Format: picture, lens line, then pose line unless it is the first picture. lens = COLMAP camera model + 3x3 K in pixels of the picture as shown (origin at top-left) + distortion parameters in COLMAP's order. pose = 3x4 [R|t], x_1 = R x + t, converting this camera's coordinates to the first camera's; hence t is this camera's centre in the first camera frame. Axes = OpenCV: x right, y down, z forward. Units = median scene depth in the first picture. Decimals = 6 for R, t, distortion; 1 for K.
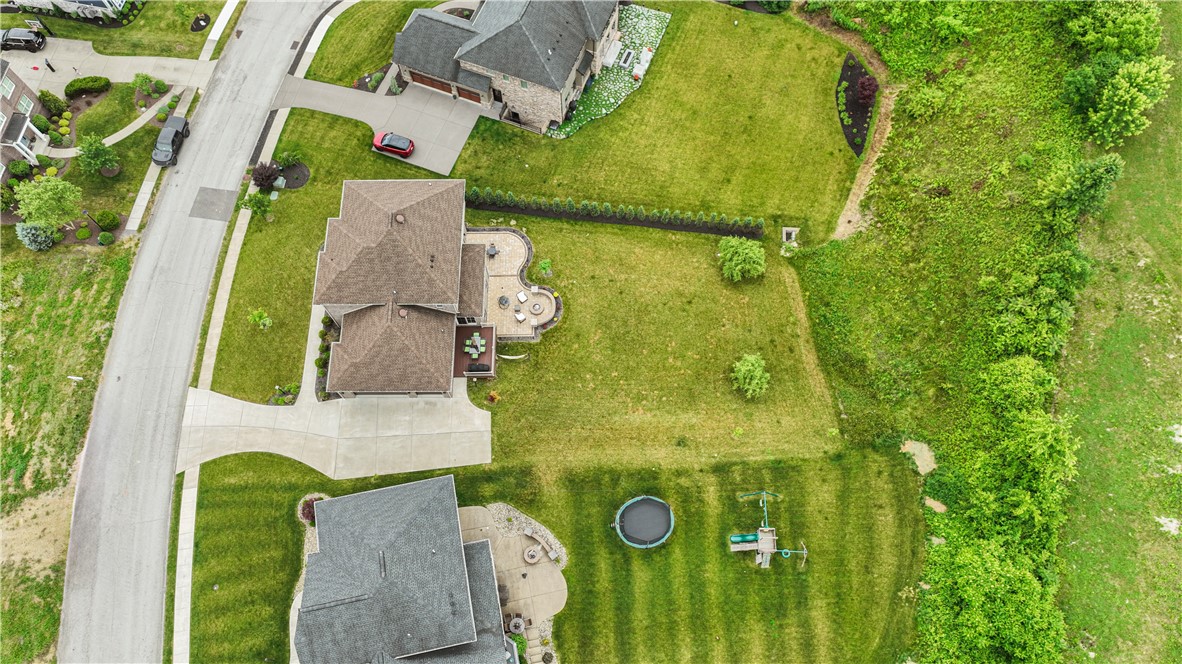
lens RADIAL K [[859.6, 0, 592.7], [0, 859.6, 330.1], [0, 0, 1]] dist [0.004384, 0.008790]
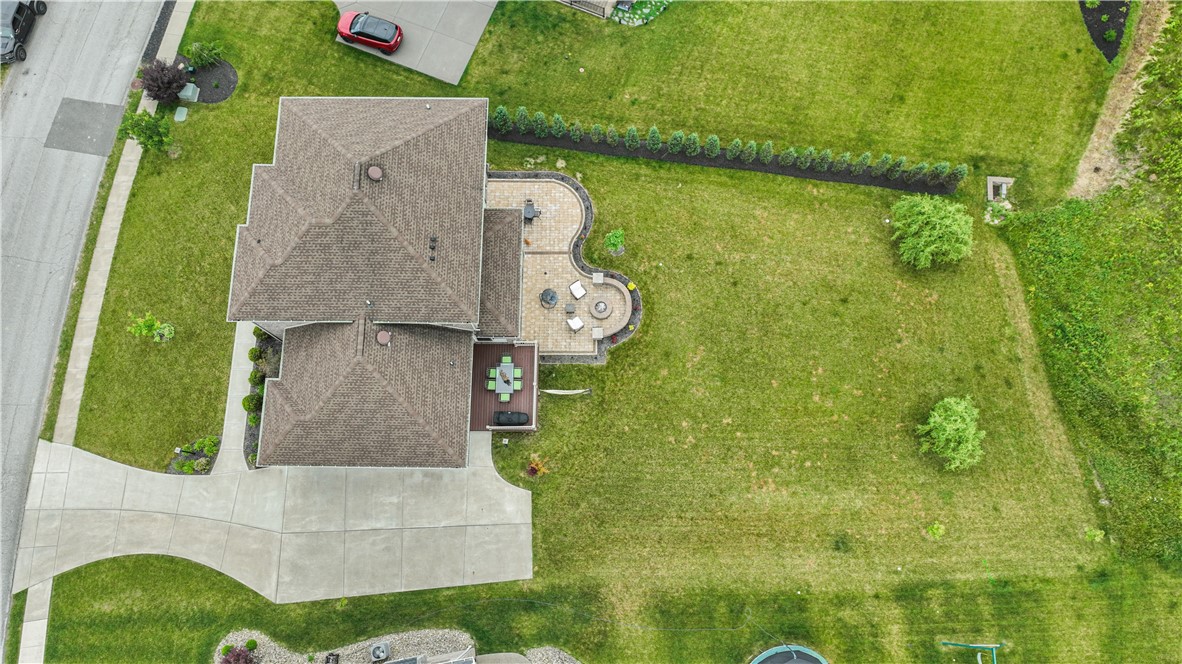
lens RADIAL K [[859.6, 0, 590.6], [0, 859.6, 334.7], [0, 0, 1]] dist [0.004384, 0.008790]
pose [[0.999863, 0.015519, -0.005686, -0.071323], [-0.014638, 0.991221, 0.131402, -0.091700], [0.007675, -0.131301, 0.991313, 0.391720]]
